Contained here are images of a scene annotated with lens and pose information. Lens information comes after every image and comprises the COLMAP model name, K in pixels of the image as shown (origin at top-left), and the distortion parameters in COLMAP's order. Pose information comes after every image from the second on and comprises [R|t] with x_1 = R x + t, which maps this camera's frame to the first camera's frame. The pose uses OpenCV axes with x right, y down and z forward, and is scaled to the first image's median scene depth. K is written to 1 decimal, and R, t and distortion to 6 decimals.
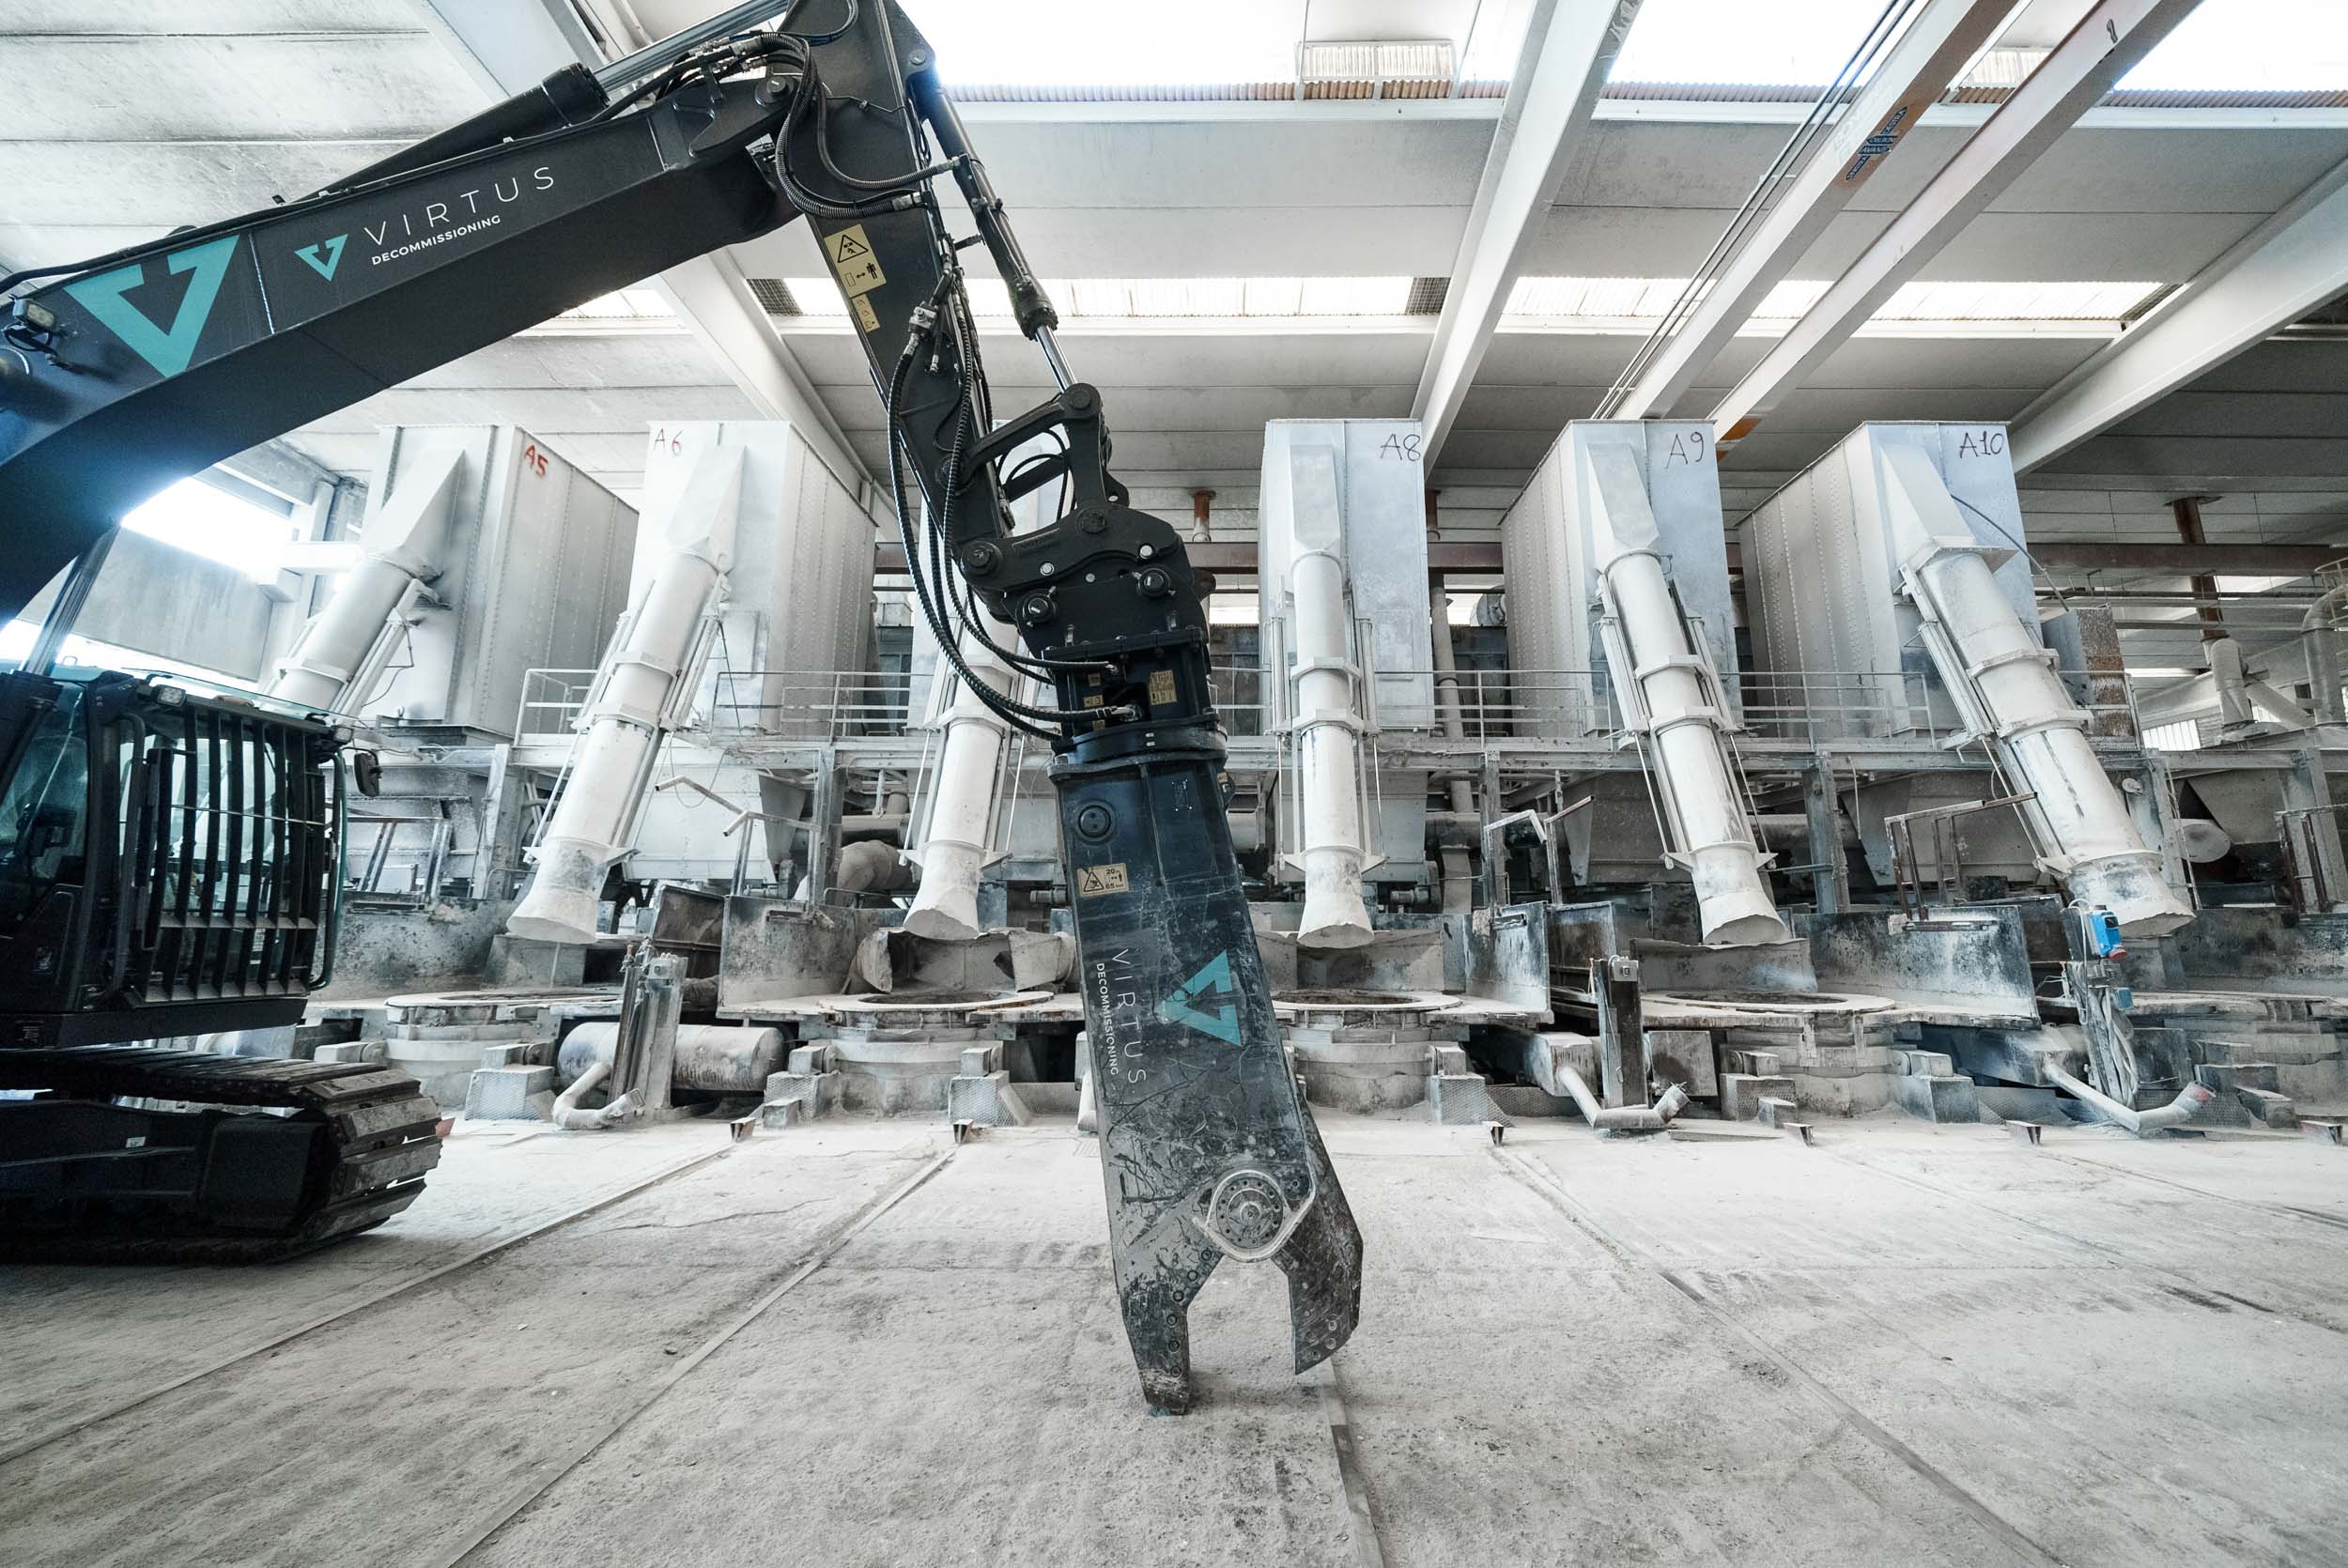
lens RADIAL K [[791.9, 0, 1205.6], [0, 791.9, 791.3], [0, 0, 1]] dist [-0.005934, 0.000150]
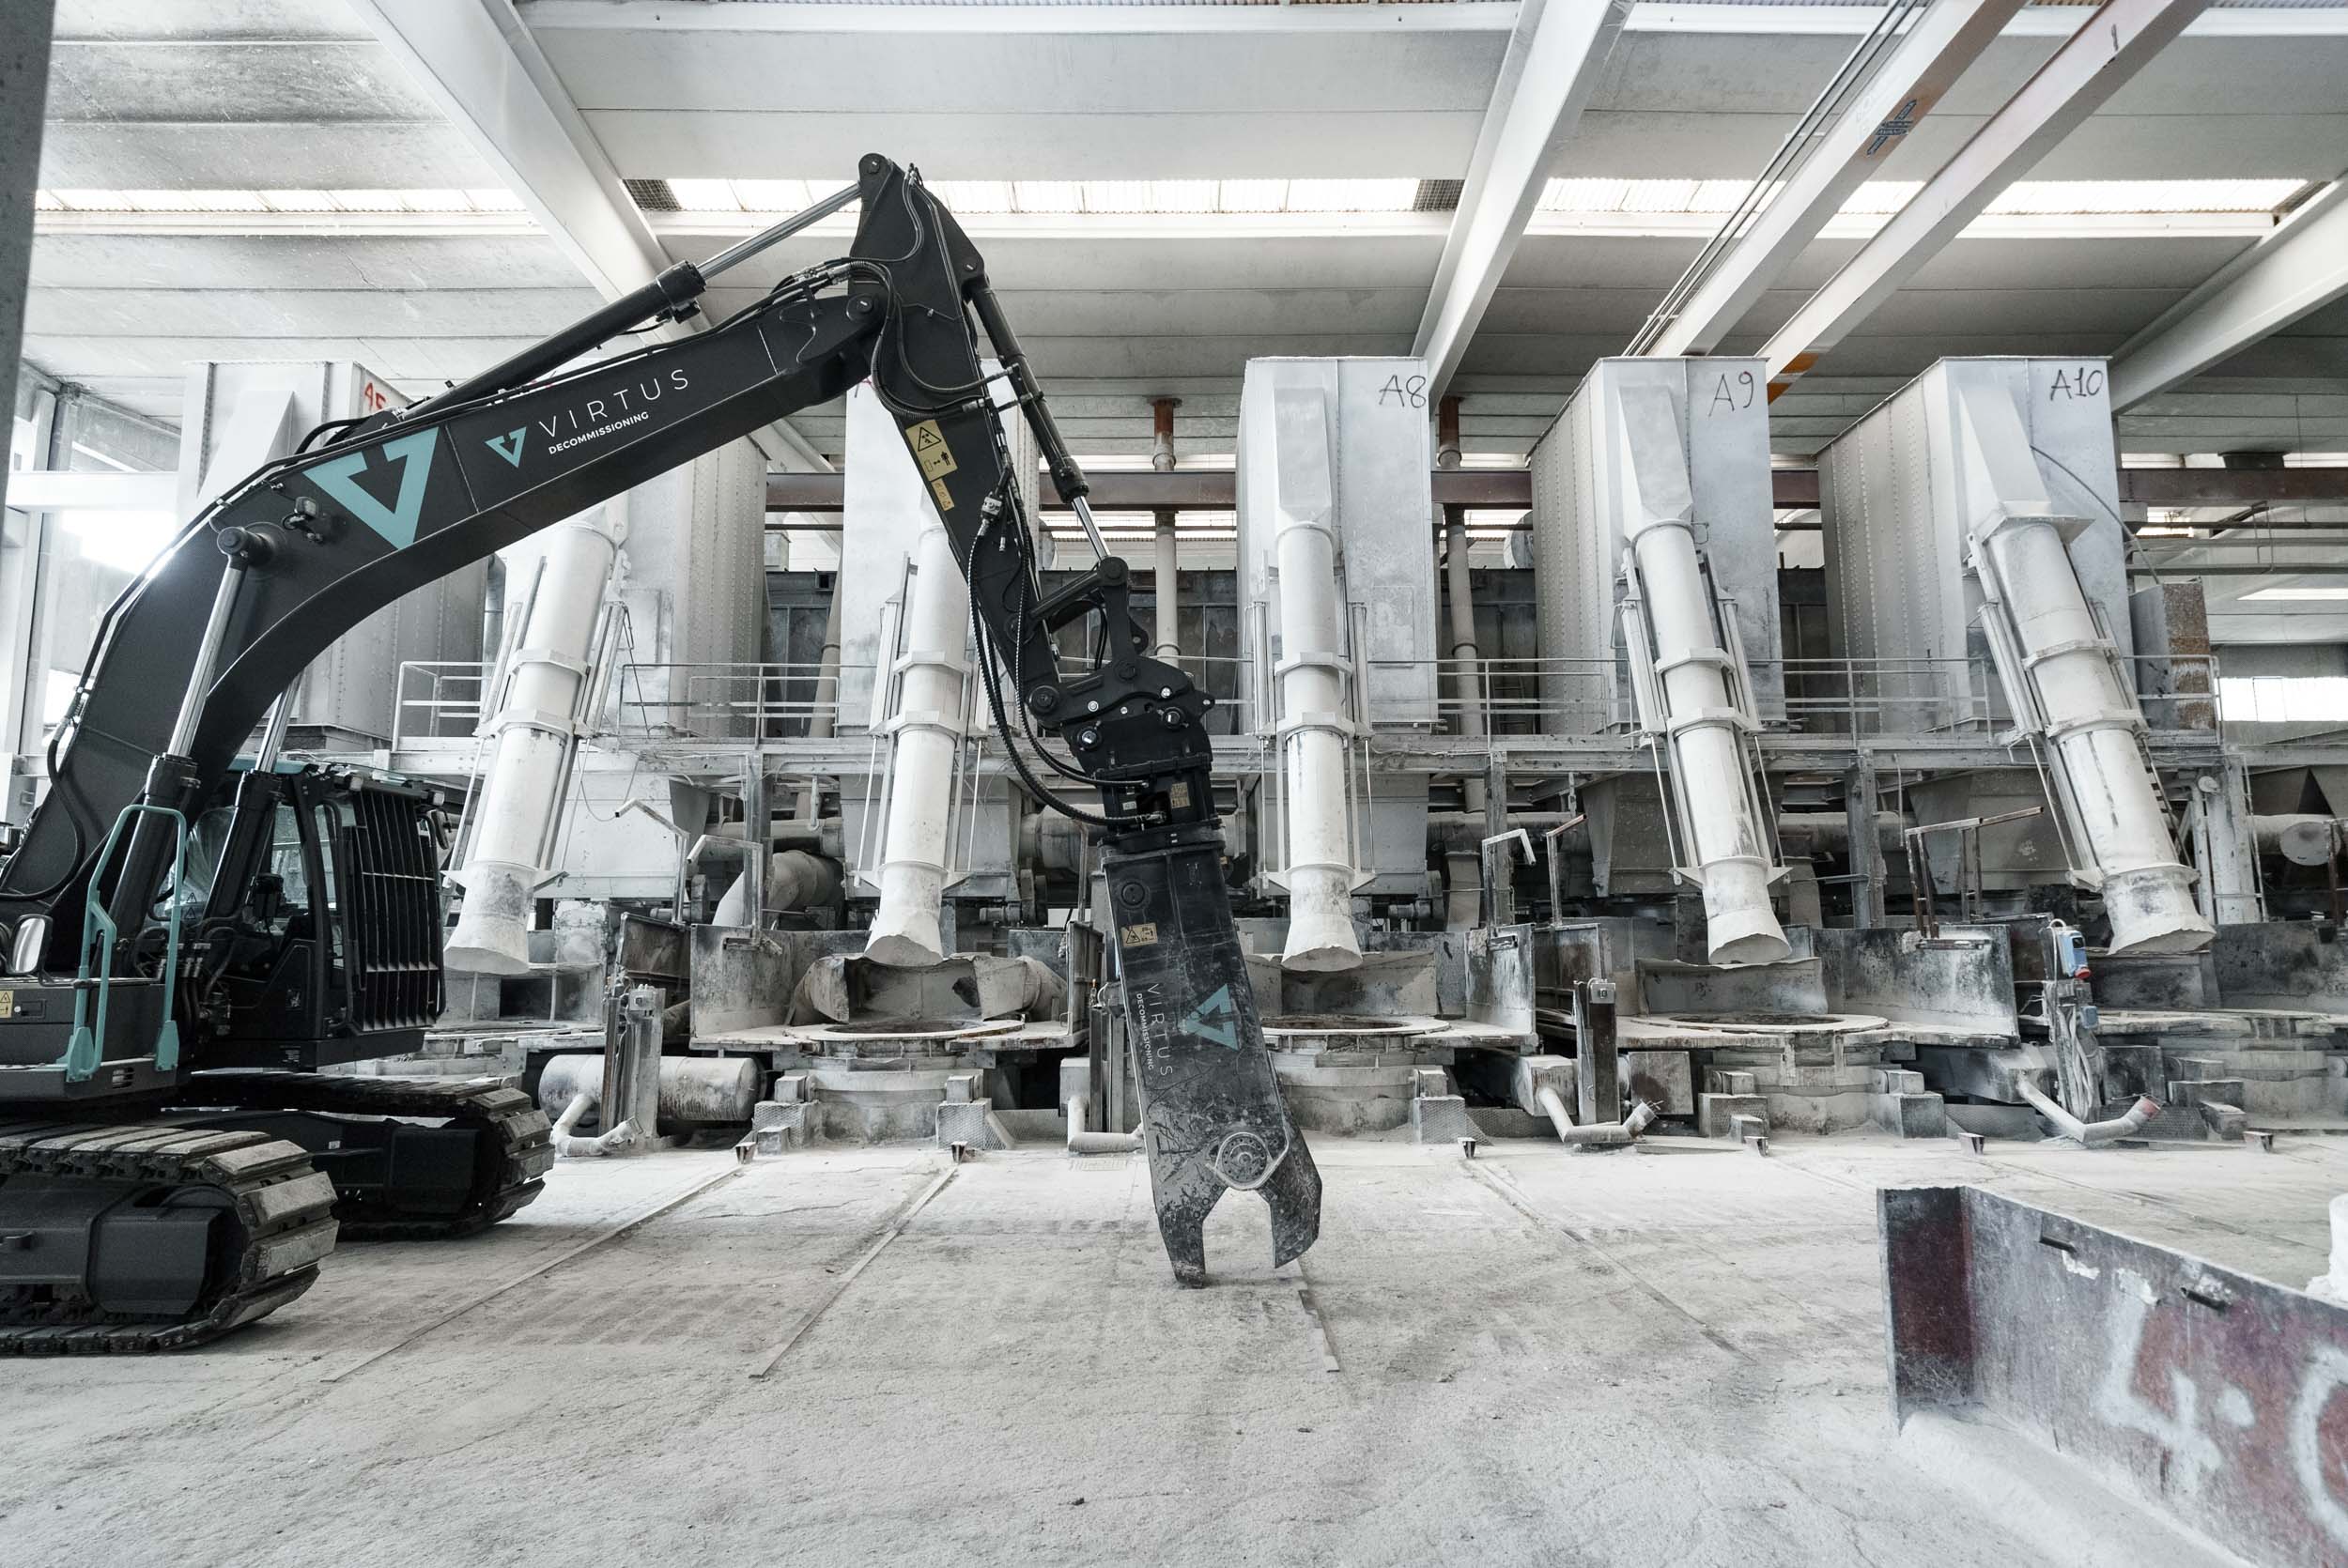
lens RADIAL K [[1165.4, 0, 1173.9], [0, 1165.4, 794.9], [0, 0, 1]] dist [-0.002975, 0.000764]
pose [[0.999813, -0.005951, 0.018415, -0.041289], [0.004968, 0.998583, 0.052986, -0.097541], [-0.018704, -0.052885, 0.998425, -0.419165]]
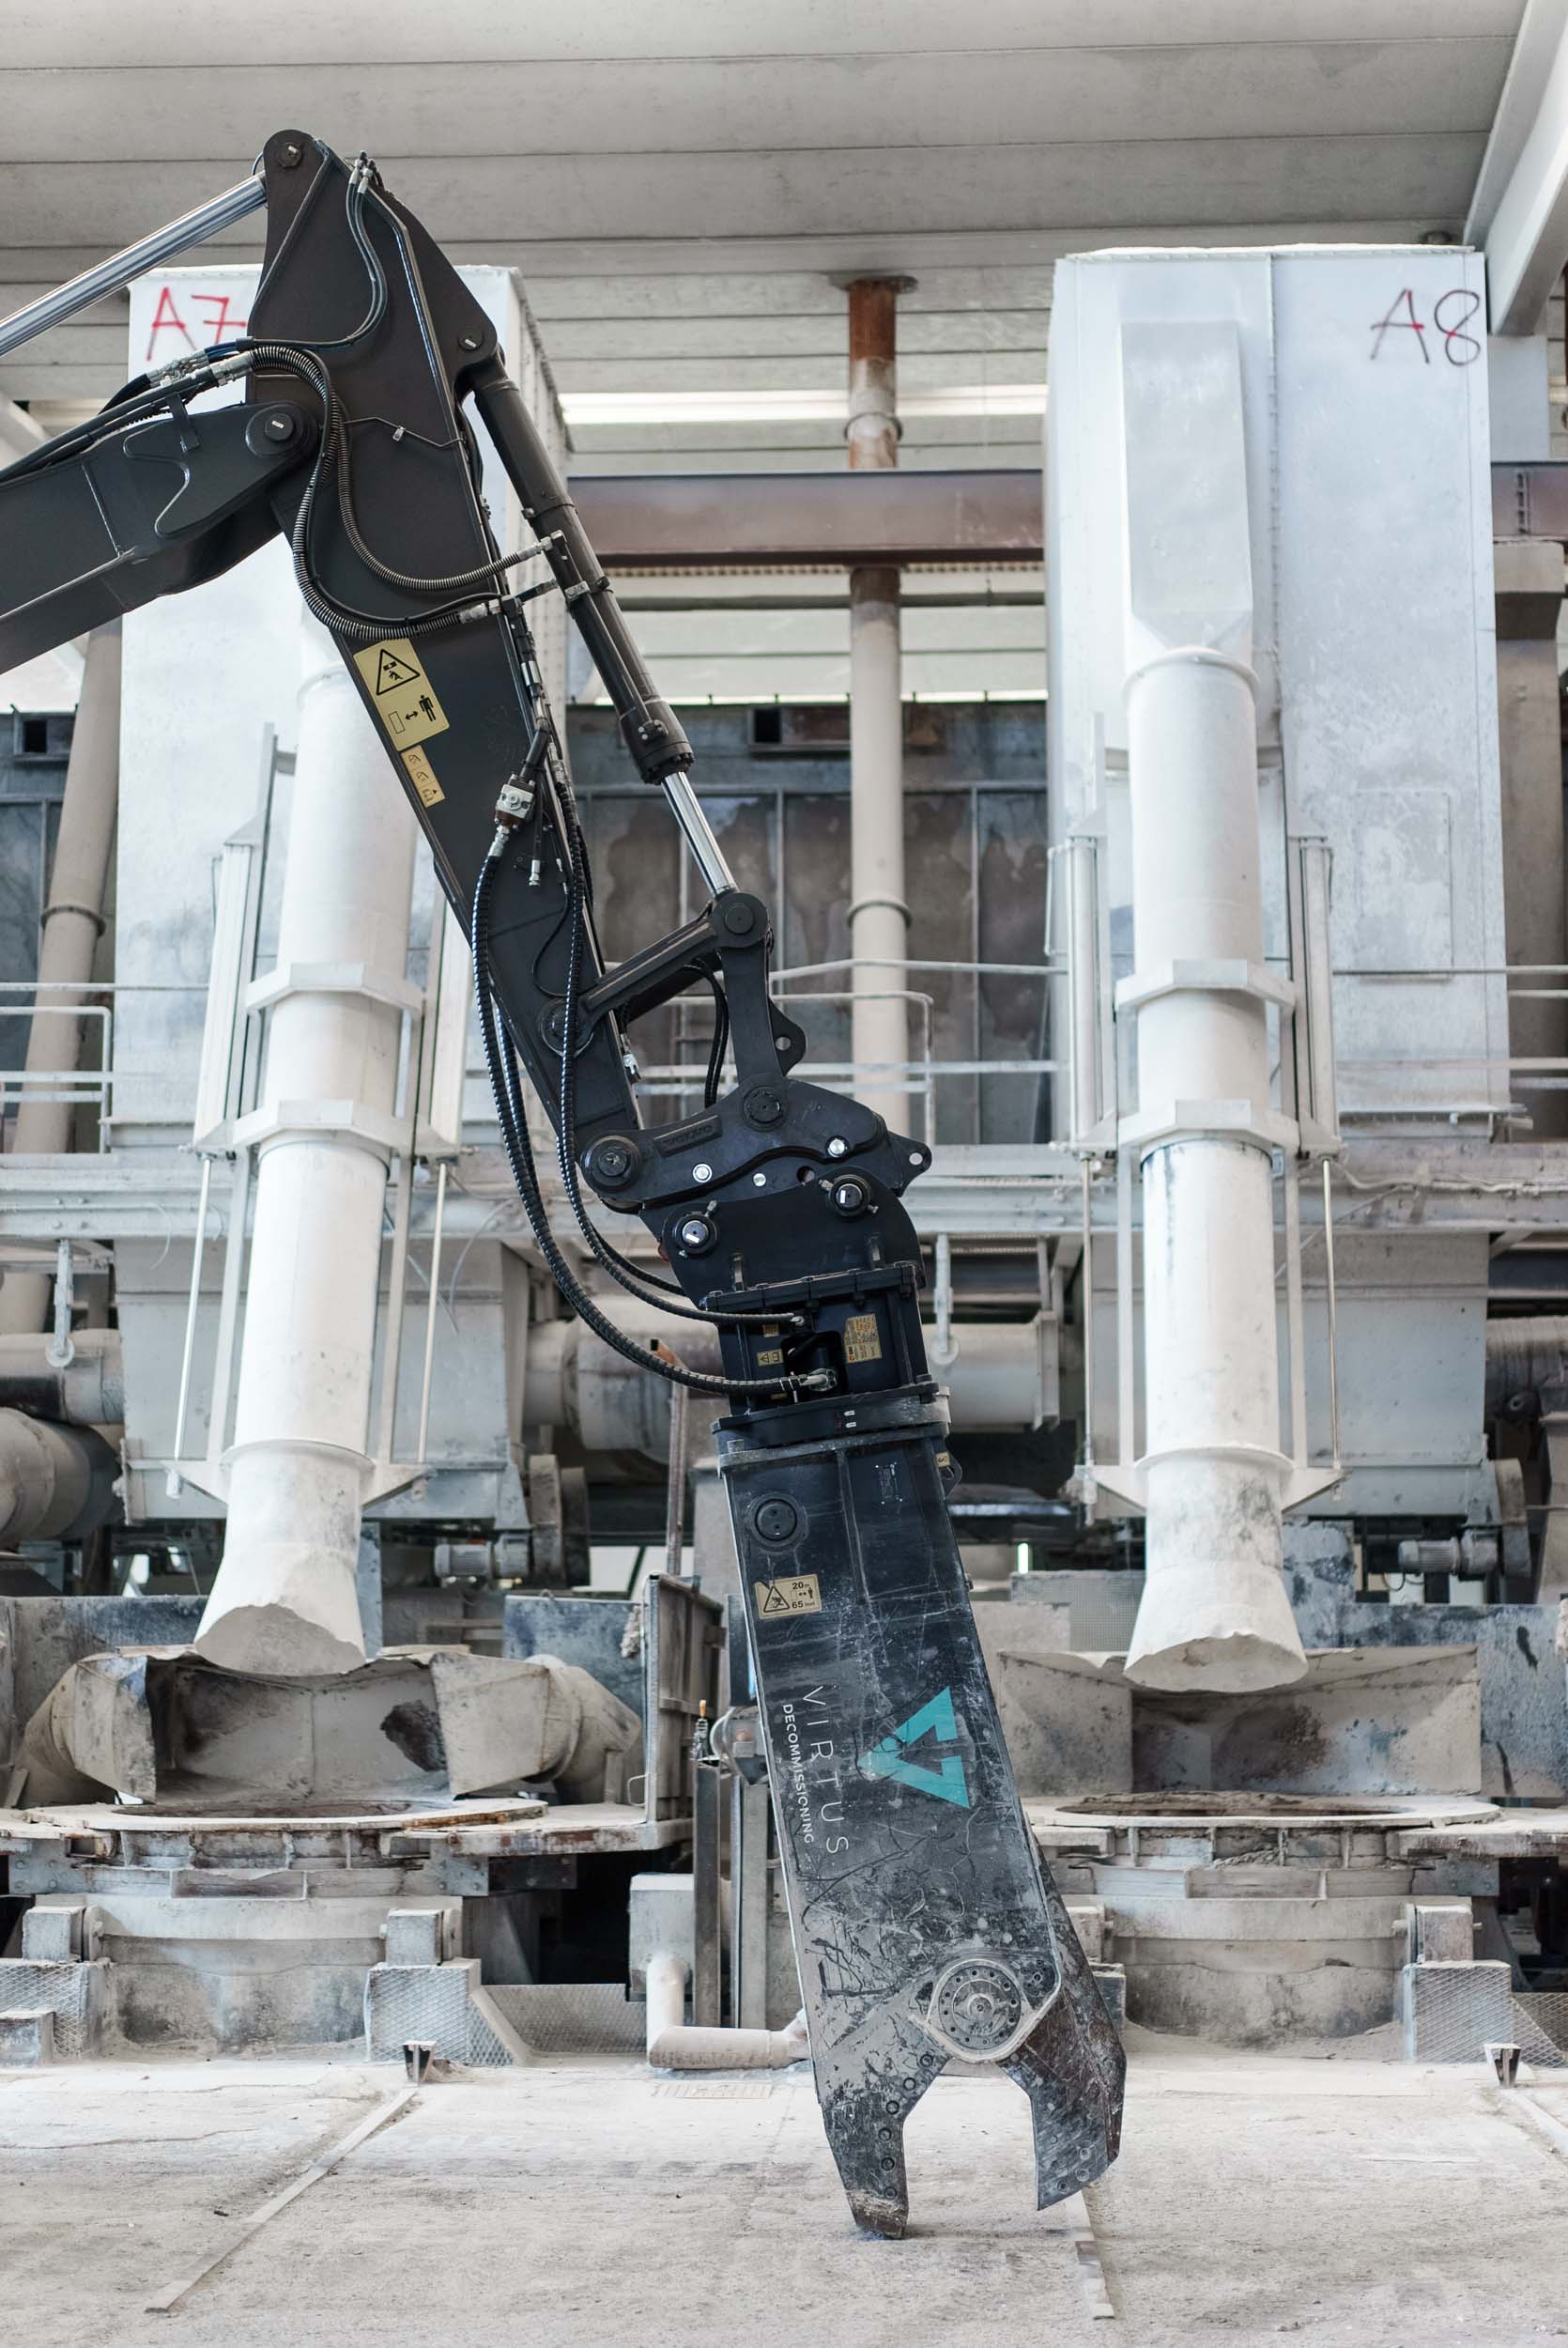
lens RADIAL K [[3491.3, 0, 766.9], [0, 3491.3, 1169.3], [0, 0, 1]] dist [-0.029107, 0.000000]
pose [[0.999532, -0.007845, -0.029579, -0.018336], [0.009080, 0.999083, 0.041844, -0.174848], [0.029223, -0.042093, 0.998686, -0.931139]]
